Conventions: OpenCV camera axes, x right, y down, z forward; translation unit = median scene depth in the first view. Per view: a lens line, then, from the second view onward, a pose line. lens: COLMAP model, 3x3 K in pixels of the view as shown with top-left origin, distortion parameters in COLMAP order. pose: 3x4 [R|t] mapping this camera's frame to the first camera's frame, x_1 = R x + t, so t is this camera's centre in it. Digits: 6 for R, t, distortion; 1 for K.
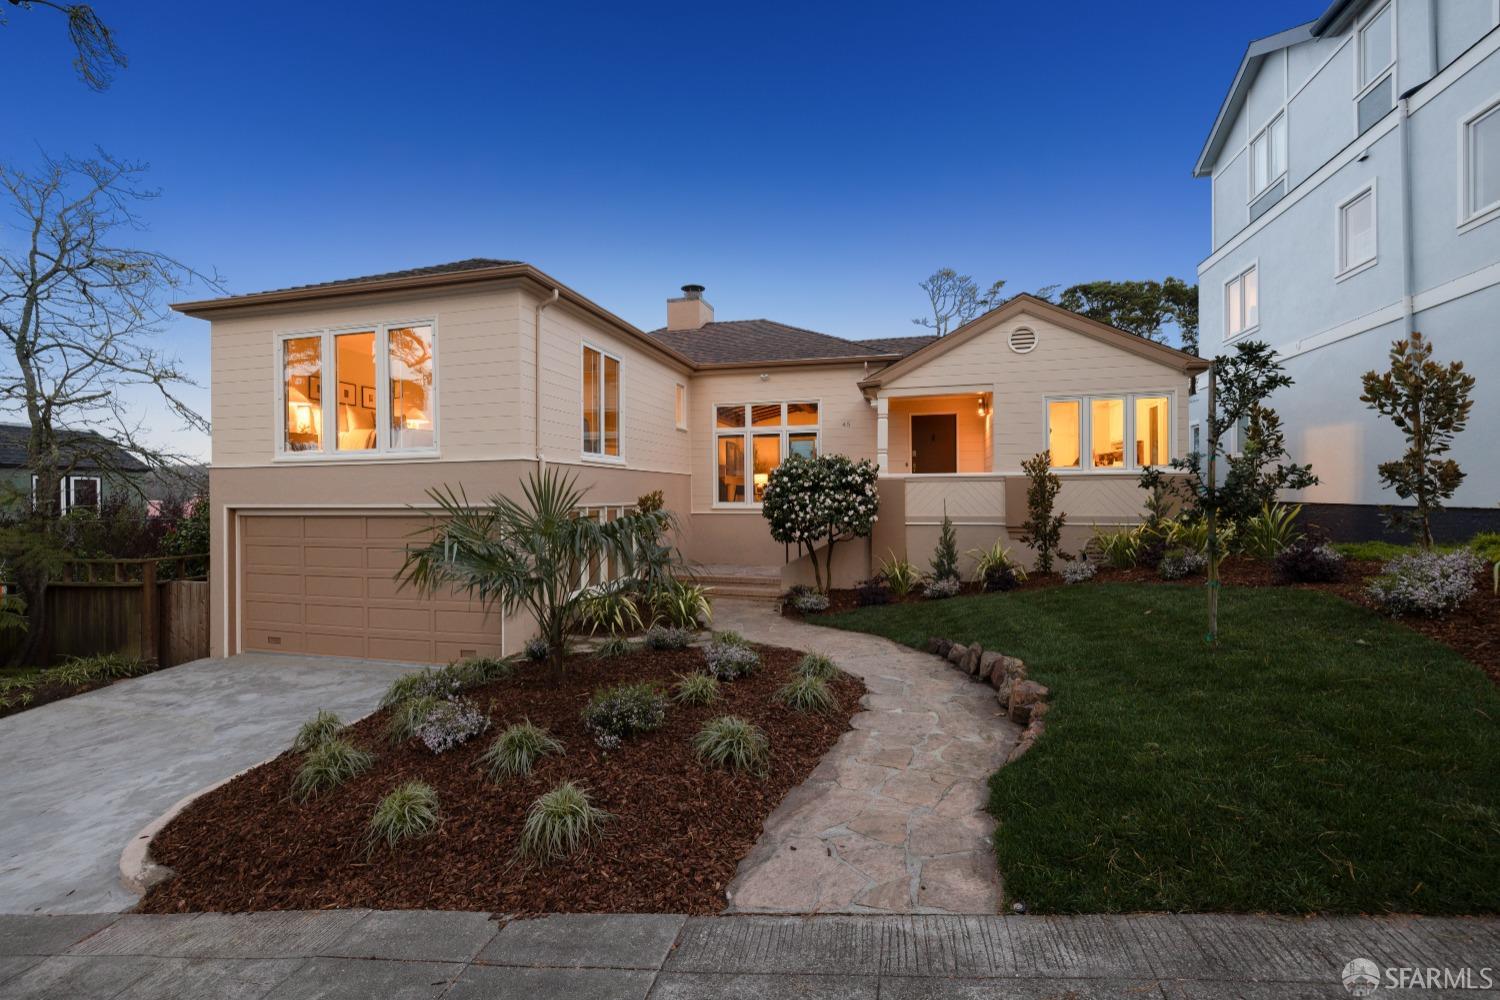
lens RADIAL K [[624.7, 0, 744.4], [0, 624.7, 496.1], [0, 0, 1]] dist [-0.001001, 0.001179]
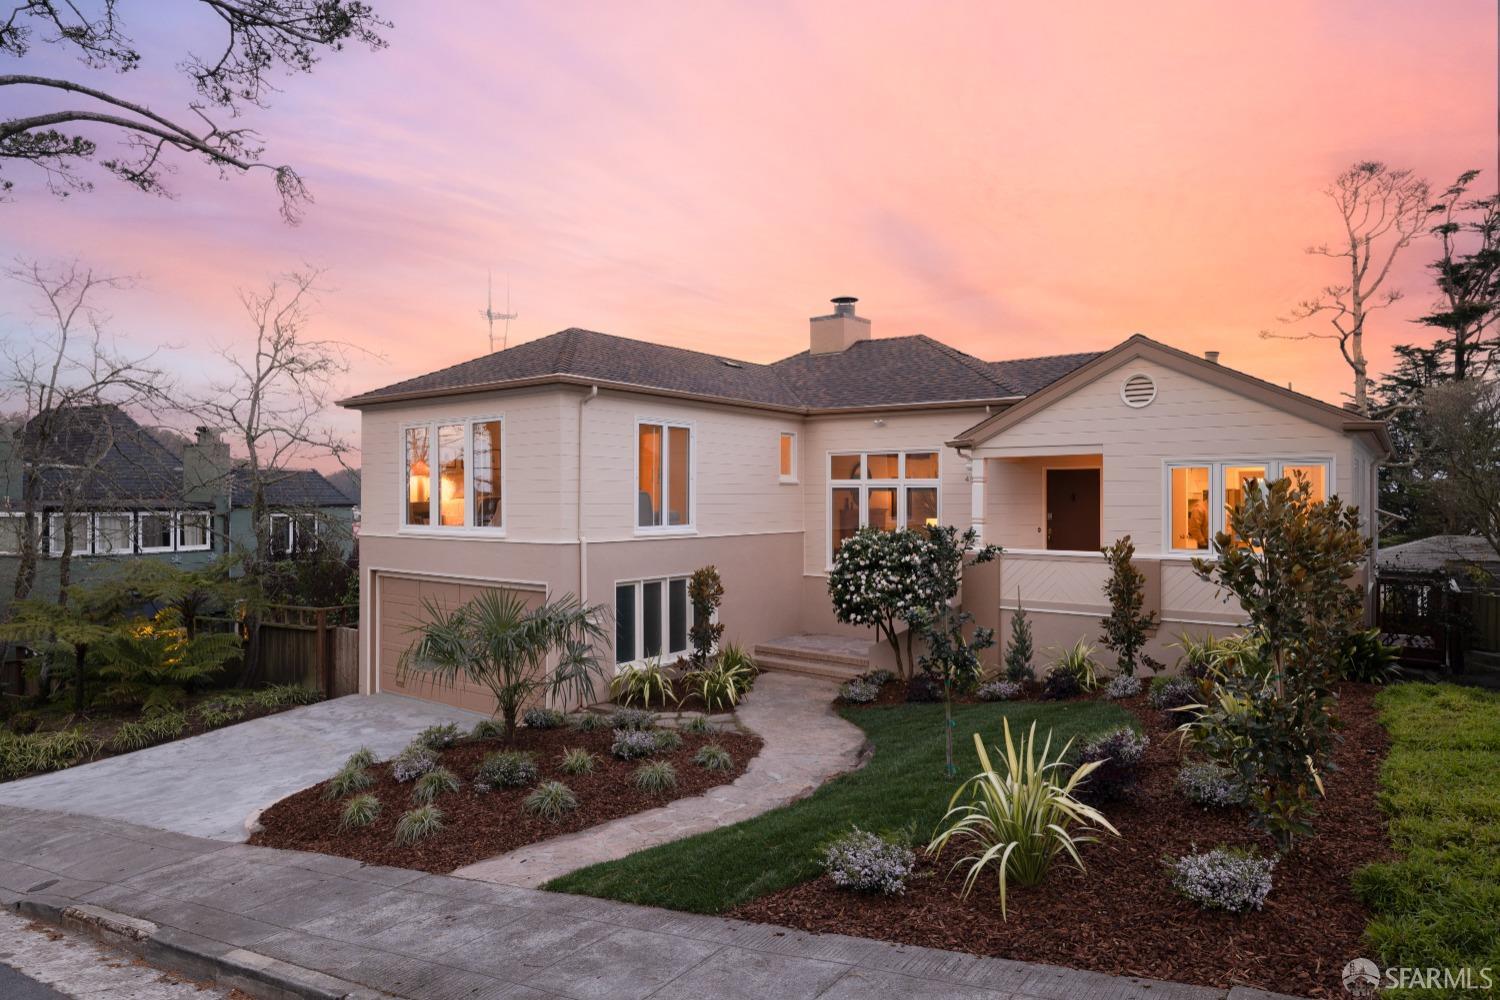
lens RADIAL K [[883.7, 0, 750.4], [0, 883.7, 496.9], [0, 0, 1]] dist [-0.005990, 0.003366]
pose [[0.929087, 0.007084, -0.369793, 0.453490], [-0.008117, 0.999966, -0.001237, -0.120391], [0.369771, 0.004151, 0.929114, -0.286552]]
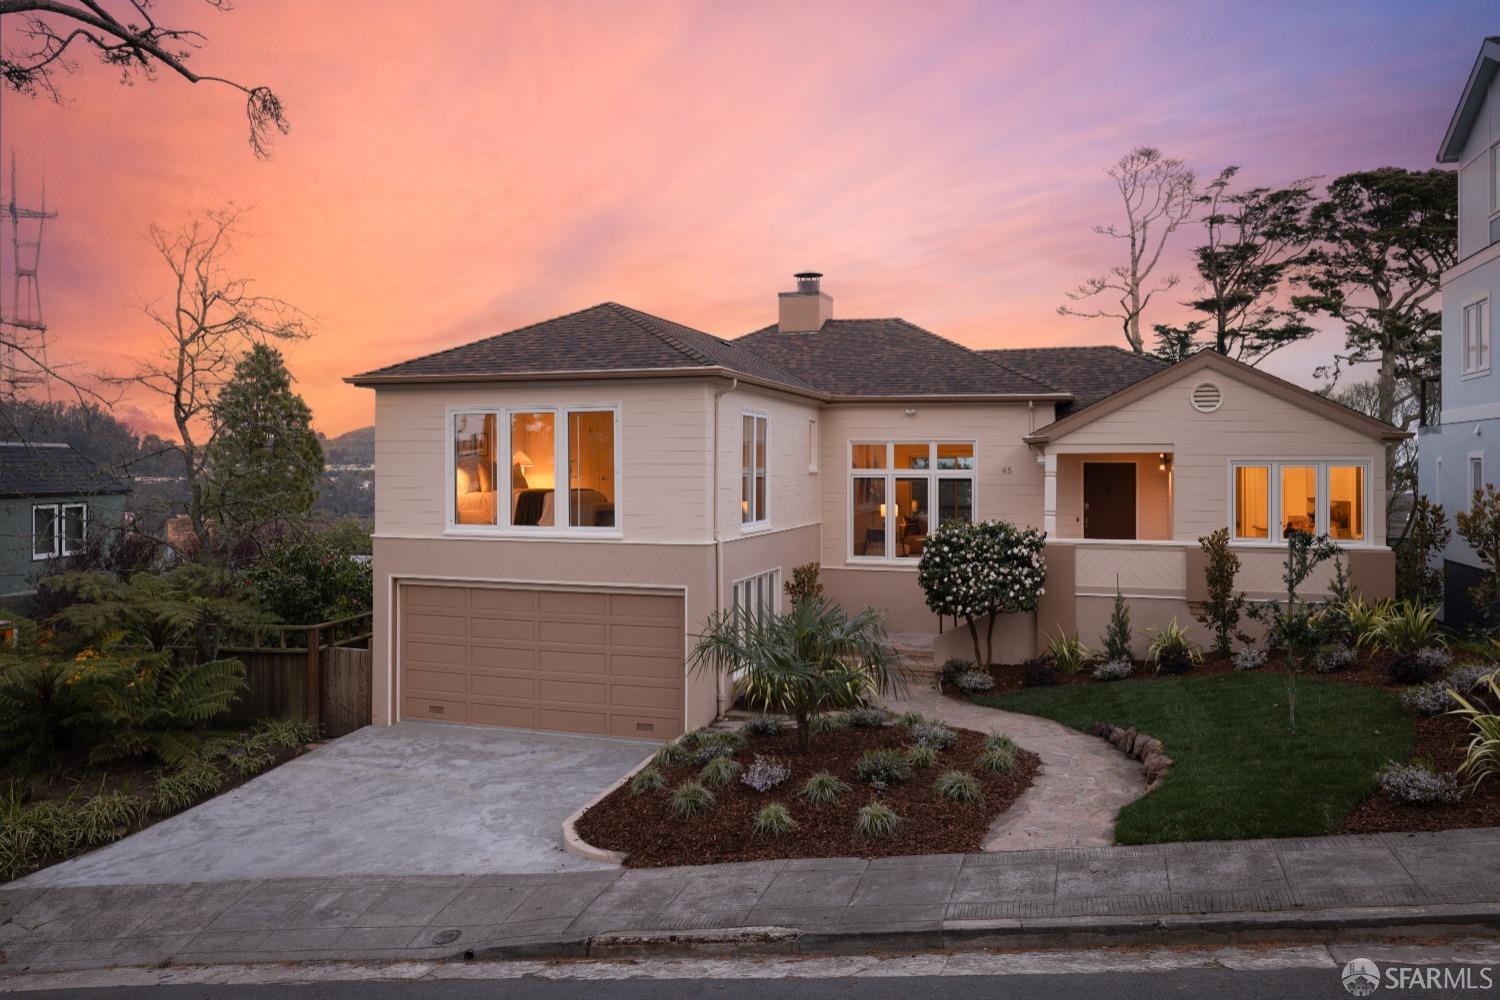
lens RADIAL K [[1057.2, 0, 743.2], [0, 1057.2, 466.9], [0, 0, 1]] dist [-0.001713, 0.001890]
pose [[0.998380, 0.008030, -0.056332, -0.163500], [-0.008152, 0.999965, -0.001939, -0.157530], [0.056315, 0.002395, 0.998410, -0.660348]]
